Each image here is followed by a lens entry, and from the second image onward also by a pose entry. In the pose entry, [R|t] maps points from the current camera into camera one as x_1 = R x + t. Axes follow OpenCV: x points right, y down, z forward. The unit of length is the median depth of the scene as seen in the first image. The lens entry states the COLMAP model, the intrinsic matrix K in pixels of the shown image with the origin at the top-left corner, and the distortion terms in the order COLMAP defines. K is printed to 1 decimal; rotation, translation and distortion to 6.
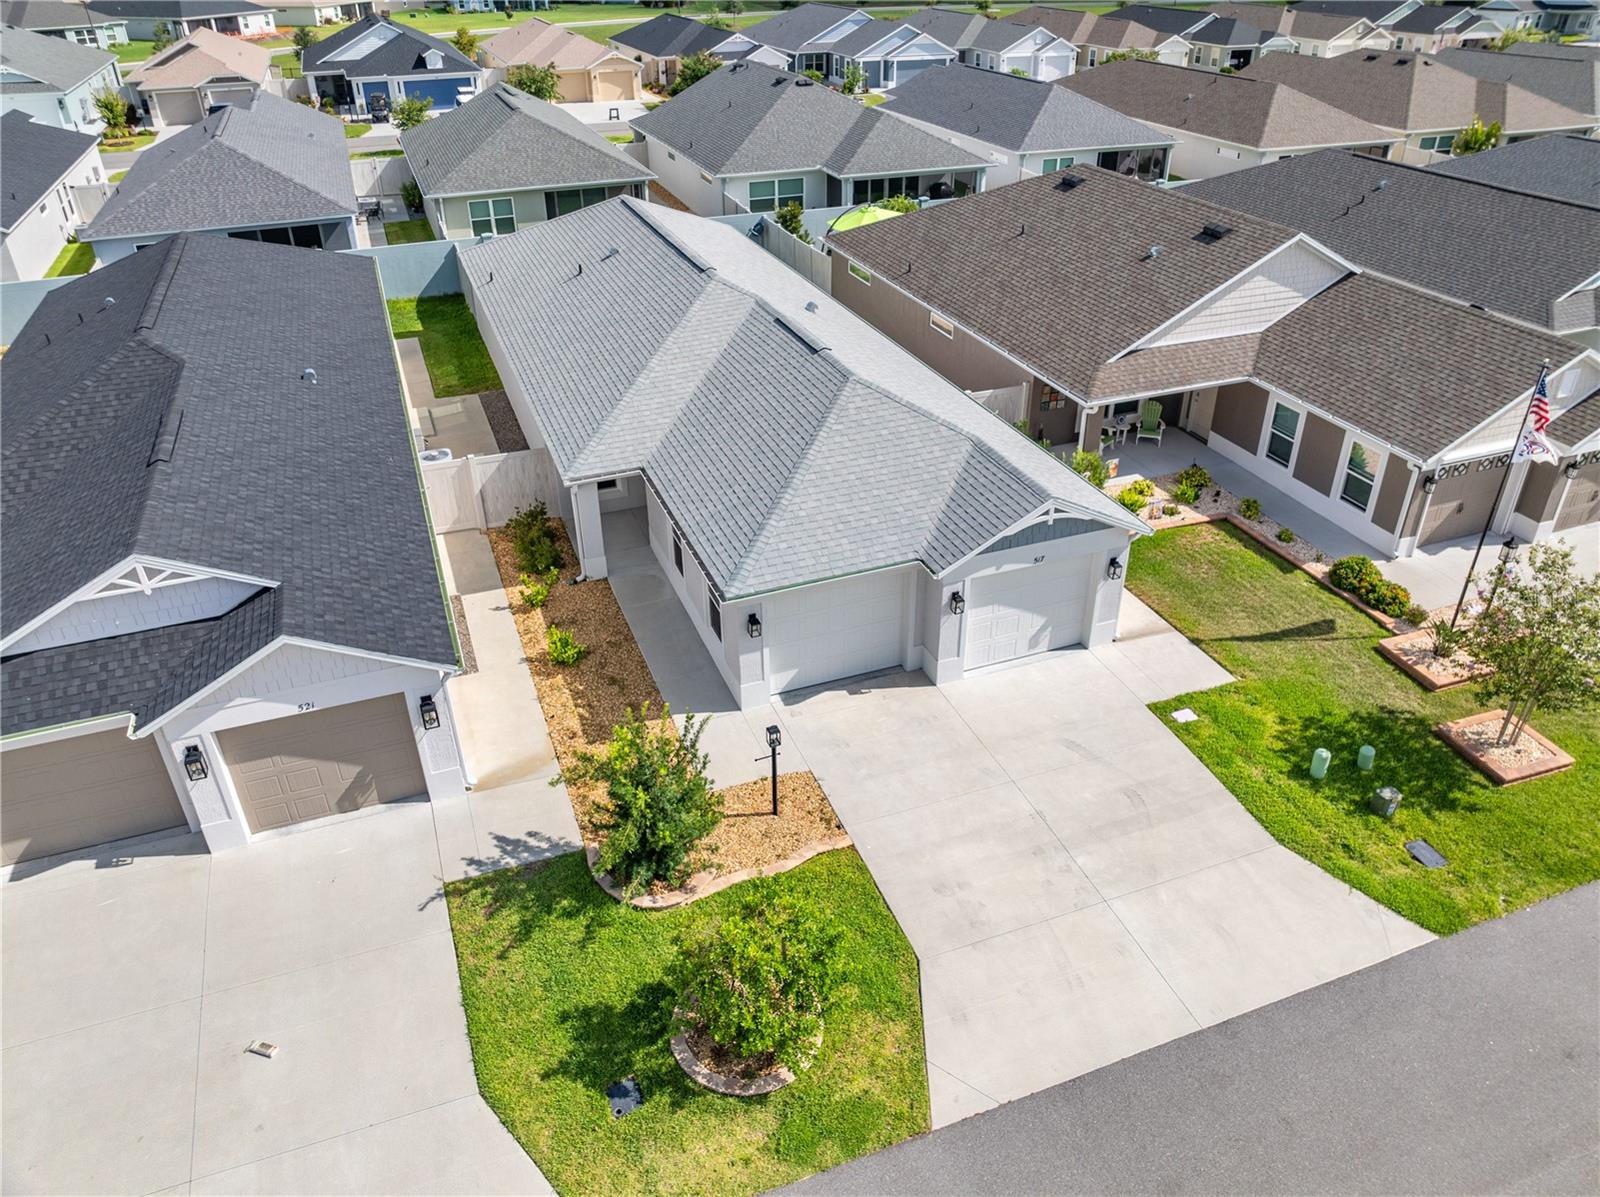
lens RADIAL K [[1126.9, 0, 808.5], [0, 1126.9, 595.1], [0, 0, 1]] dist [-0.051151, 0.027106]
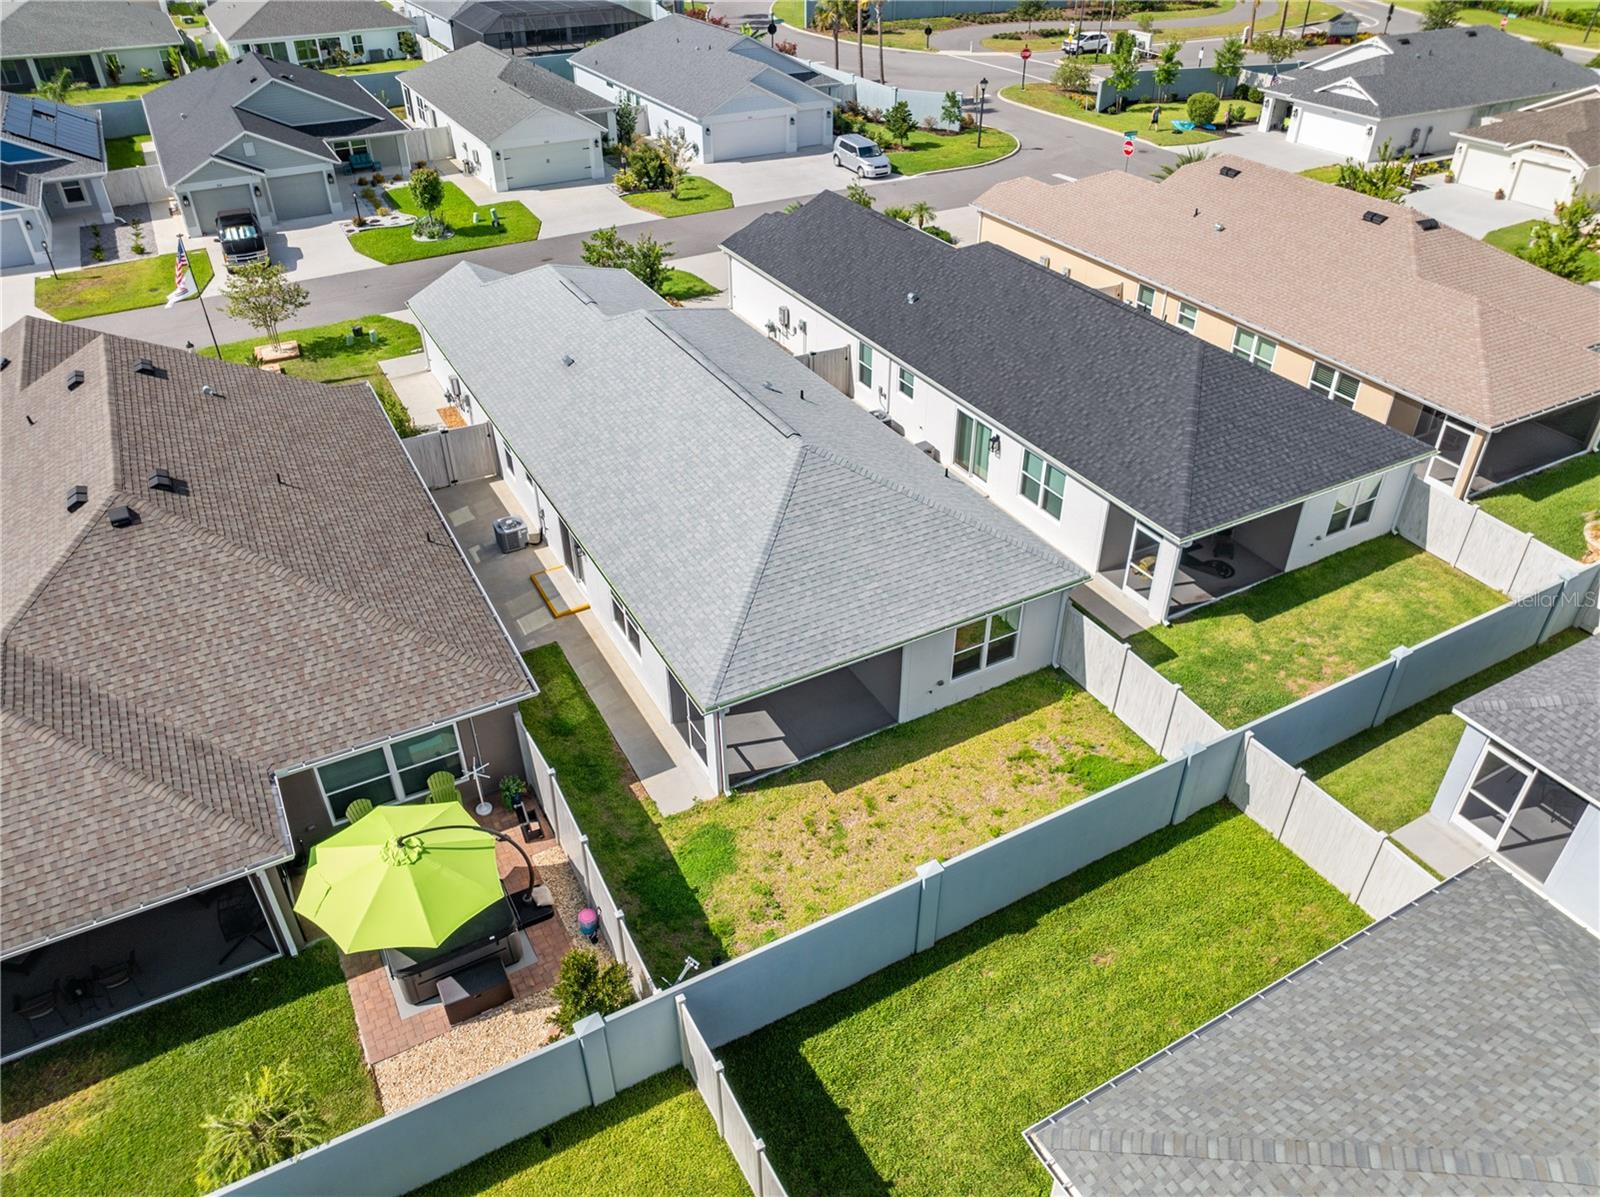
lens RADIAL K [[1126.9, 0, 808.5], [0, 1126.9, 595.1], [0, 0, 1]] dist [-0.051151, 0.027106]
pose [[-0.990706, 0.080272, -0.109813, -0.124174], [-0.067904, 0.407656, 0.910607, -1.579799], [0.117862, 0.909600, -0.398416, 2.199845]]
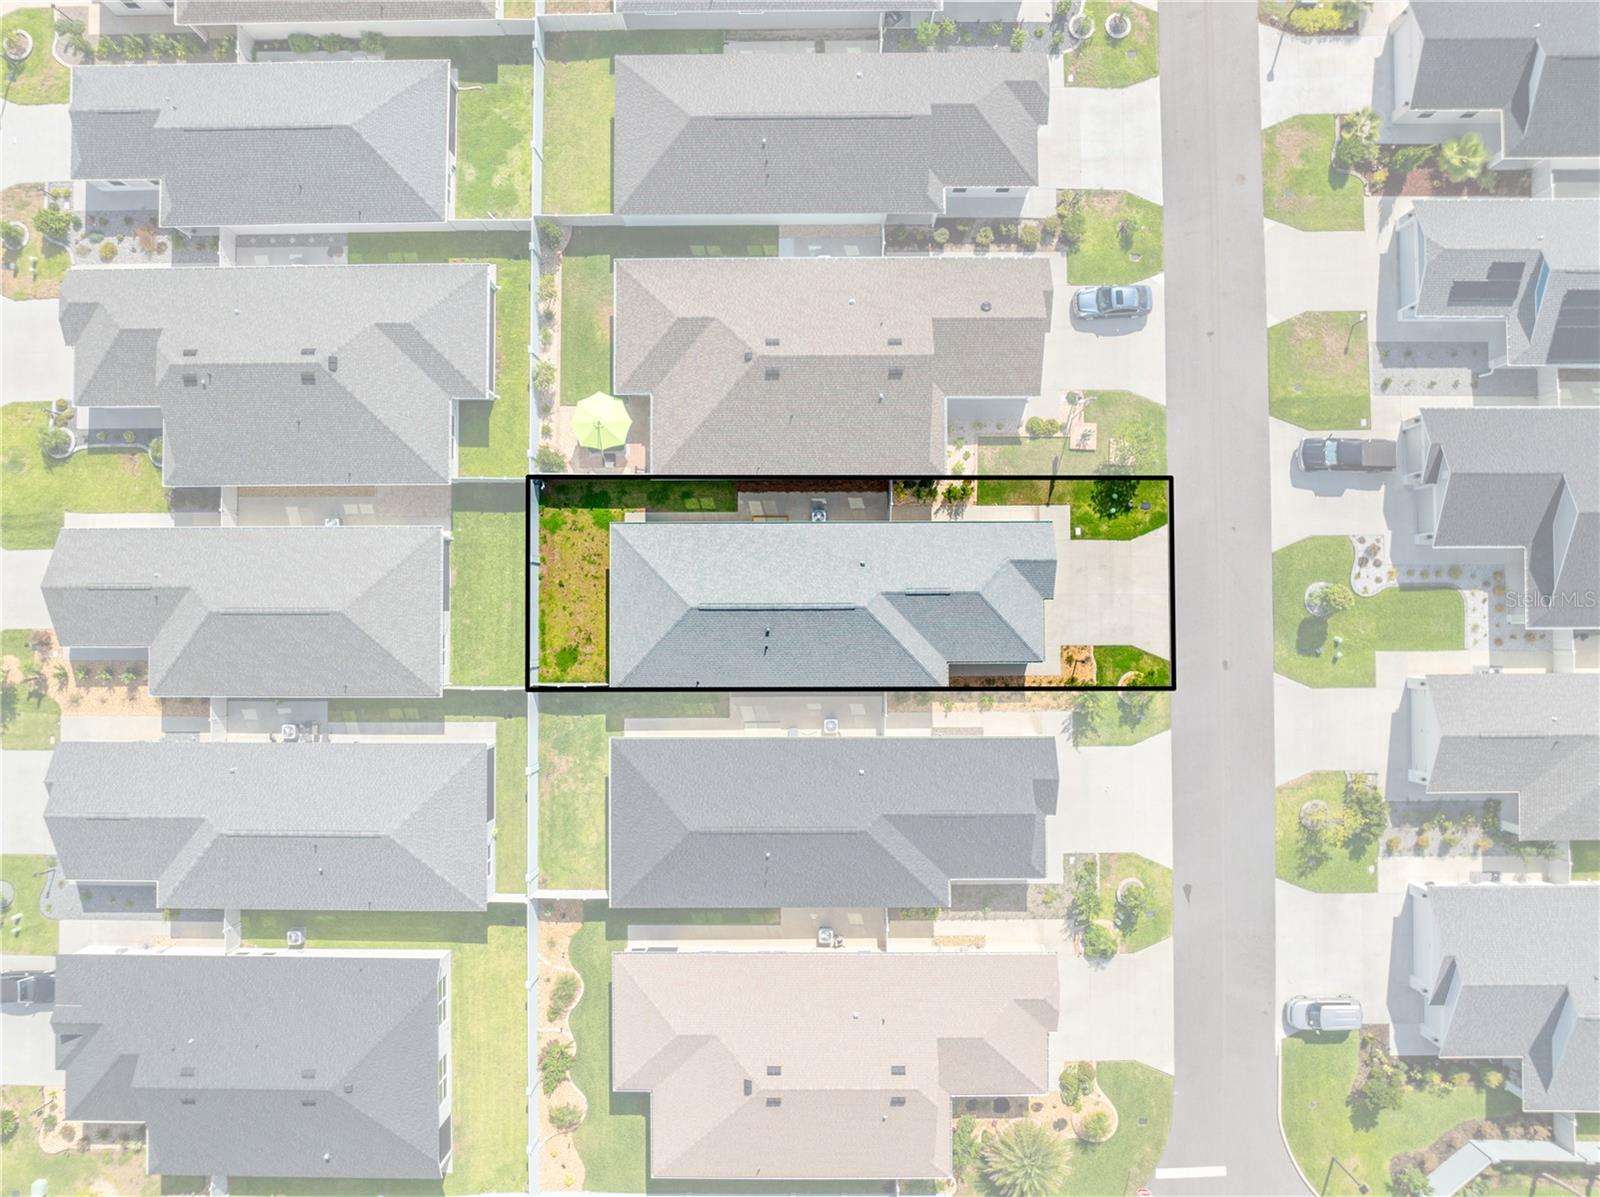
lens RADIAL K [[1130.1, 0, 800.0], [0, 1130.1, 598.5], [0, 0, 1]] dist [-0.027784, -0.002879]
pose [[0.358972, -0.933026, 0.024537, -0.213416], [0.490944, 0.211114, 0.845225, -2.876578], [-0.793797, -0.291365, 0.533847, -0.178996]]
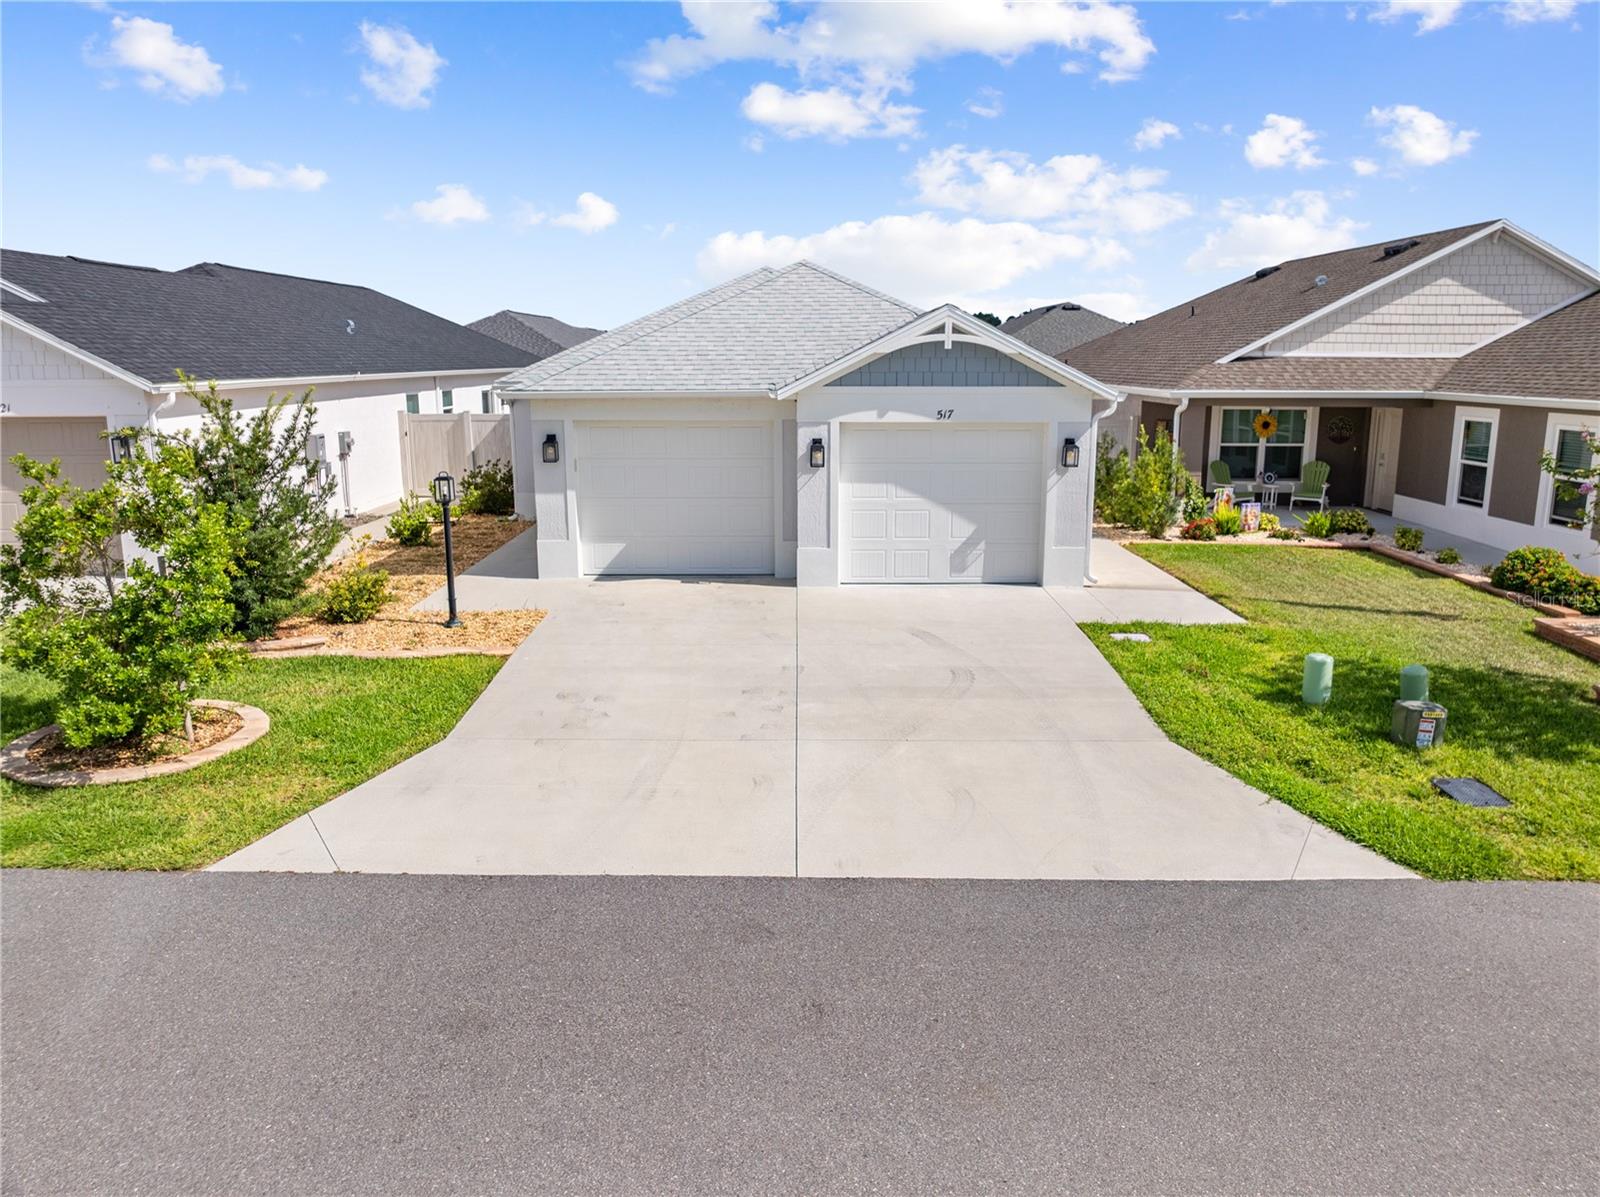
lens RADIAL K [[1126.9, 0, 808.5], [0, 1126.9, 595.1], [0, 0, 1]] dist [-0.051151, 0.027106]
pose [[0.934468, 0.079655, -0.347024, 0.356929], [-0.189716, 0.936163, -0.295985, 0.286039], [0.301294, 0.342424, 0.889926, 0.347293]]
